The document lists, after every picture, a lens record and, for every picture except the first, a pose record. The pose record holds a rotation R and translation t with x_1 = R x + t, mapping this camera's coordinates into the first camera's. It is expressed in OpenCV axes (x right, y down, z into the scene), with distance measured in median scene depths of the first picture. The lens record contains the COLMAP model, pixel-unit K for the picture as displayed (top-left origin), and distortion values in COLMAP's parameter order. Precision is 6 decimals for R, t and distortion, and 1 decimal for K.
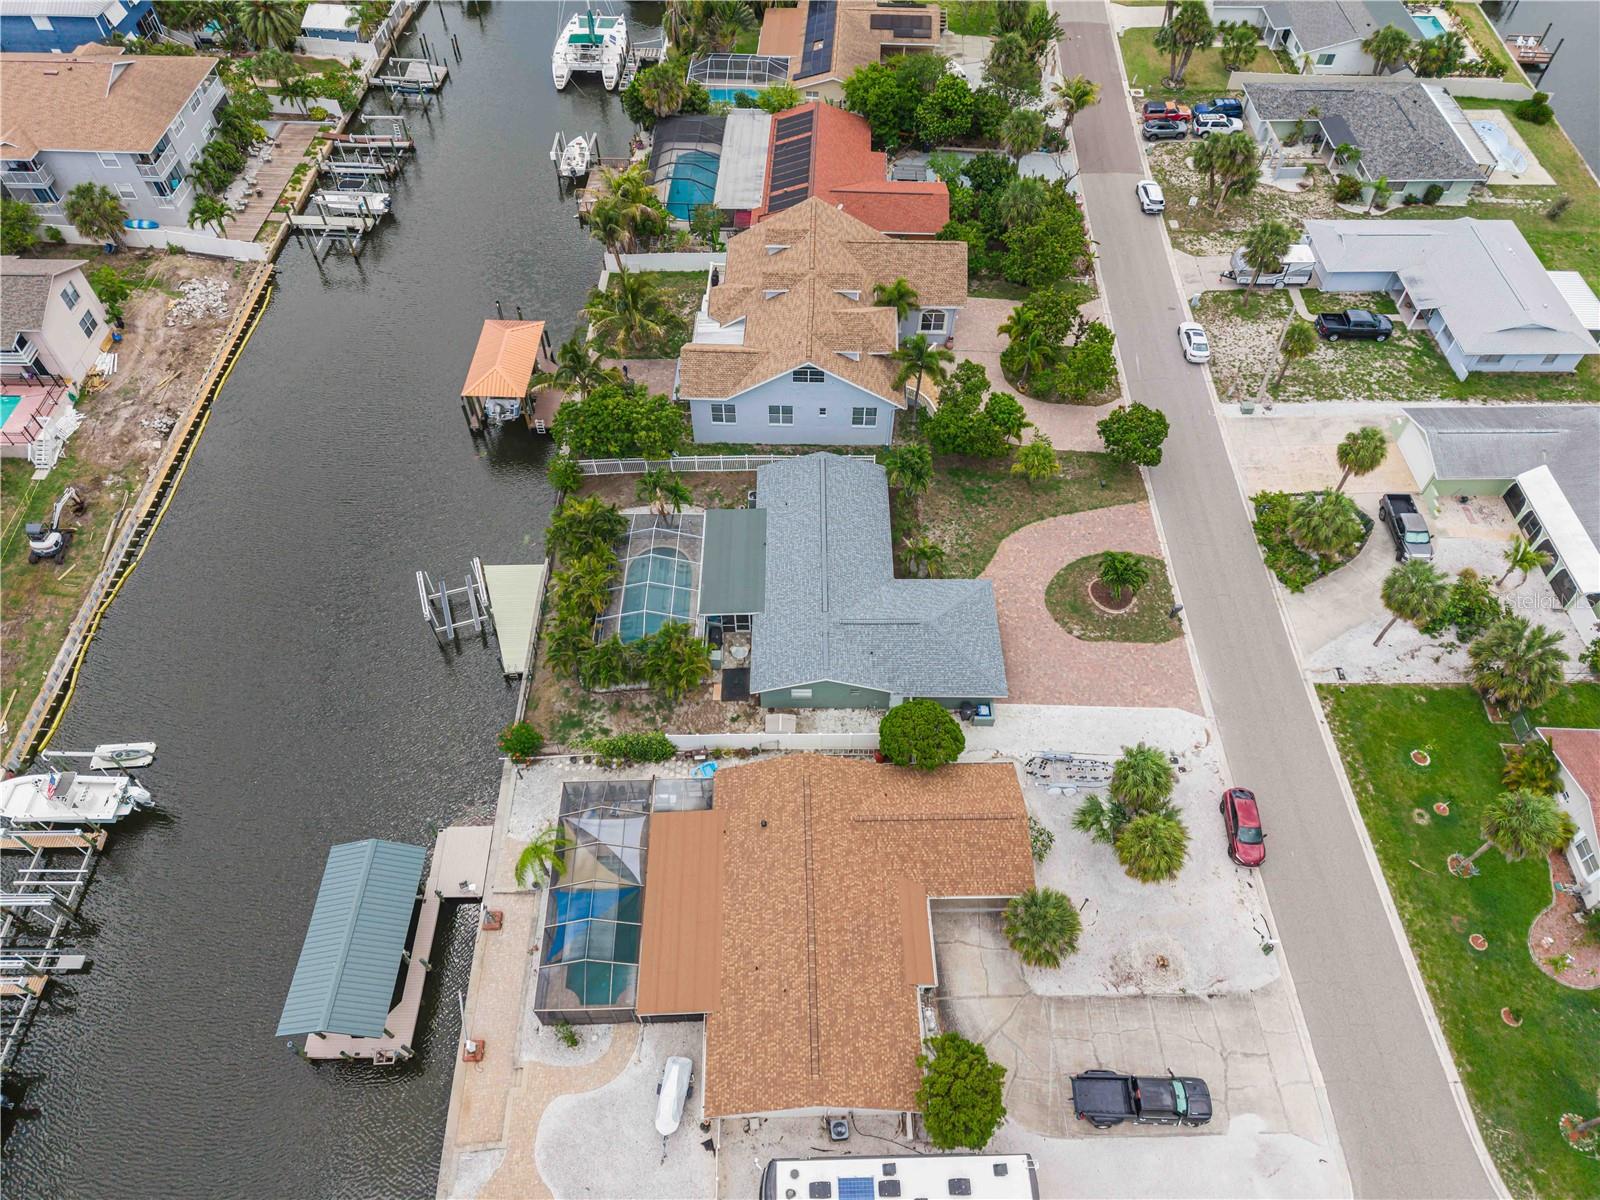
lens RADIAL K [[1065.8, 0, 803.3], [0, 1065.8, 598.5], [0, 0, 1]] dist [0.030574, -0.030131]
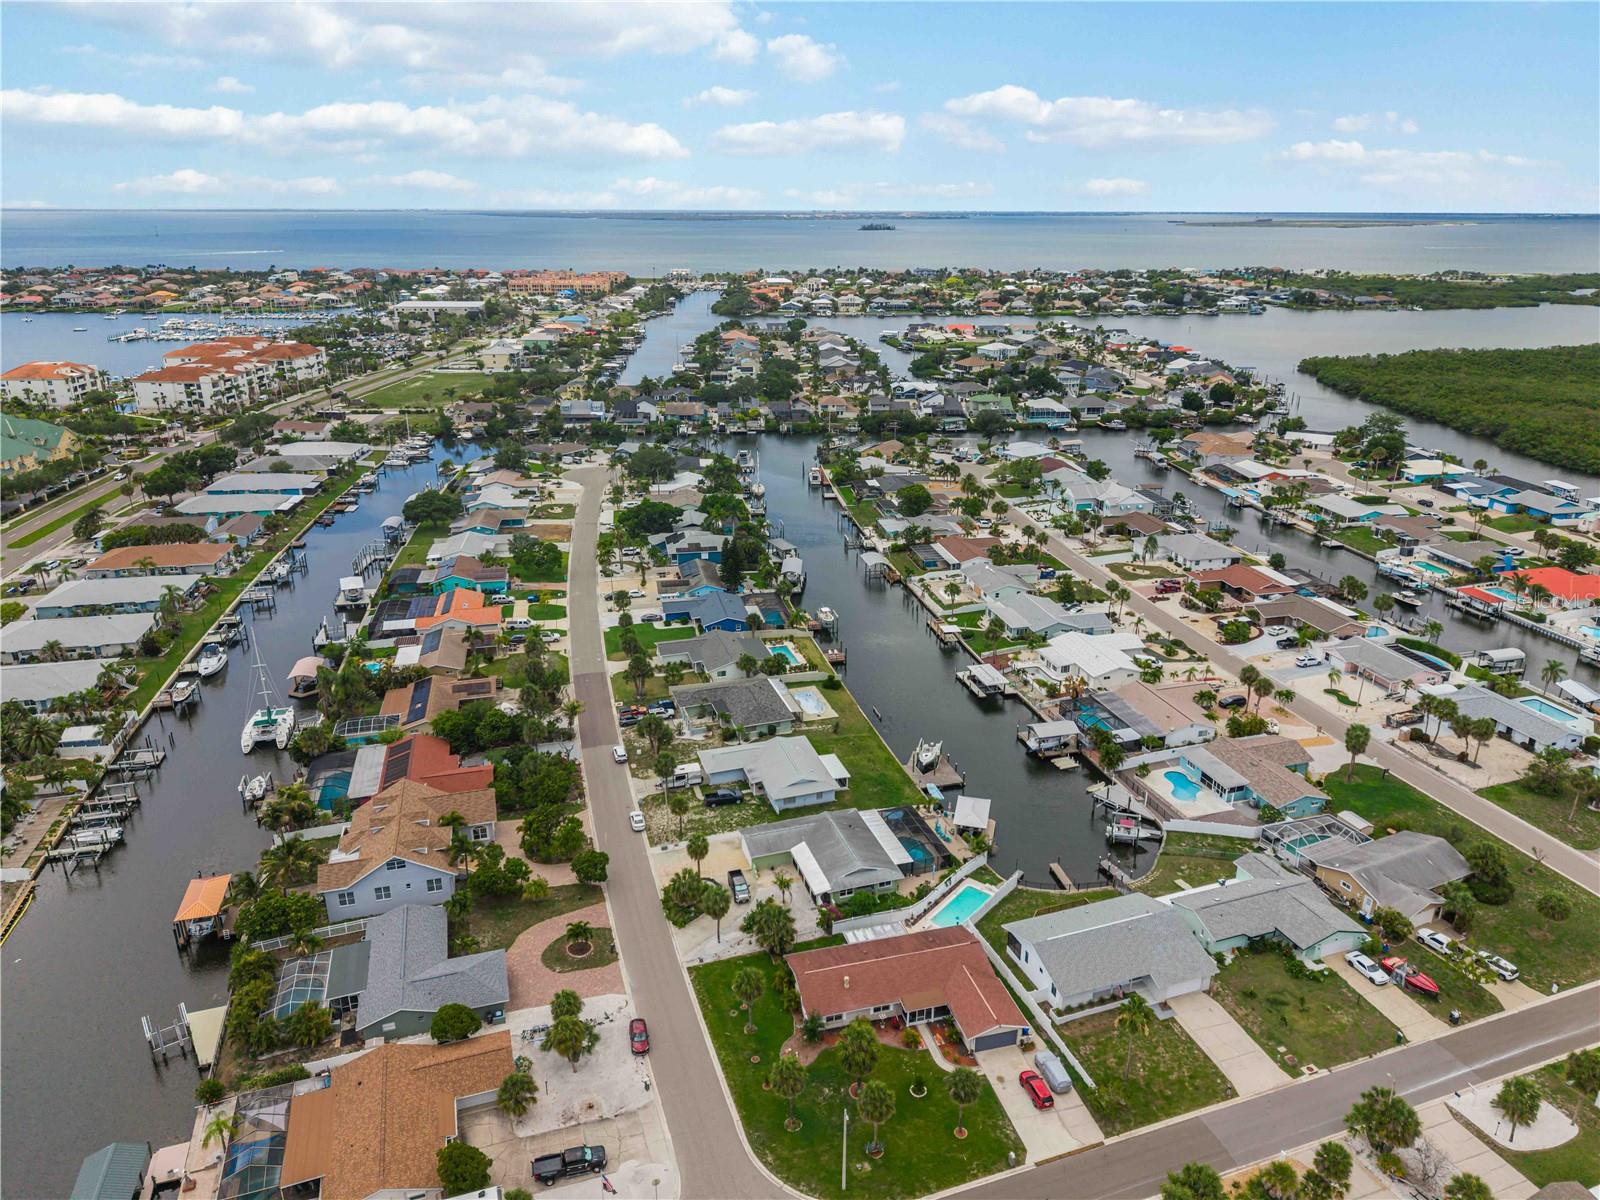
lens RADIAL K [[1065.8, 0, 803.3], [0, 1065.8, 598.5], [0, 0, 1]] dist [0.030574, -0.030131]
pose [[0.953326, -0.108492, 0.281779, 0.179472], [0.243007, 0.829576, -0.502743, 0.440373], [-0.179213, 0.547752, 0.817221, -0.747525]]
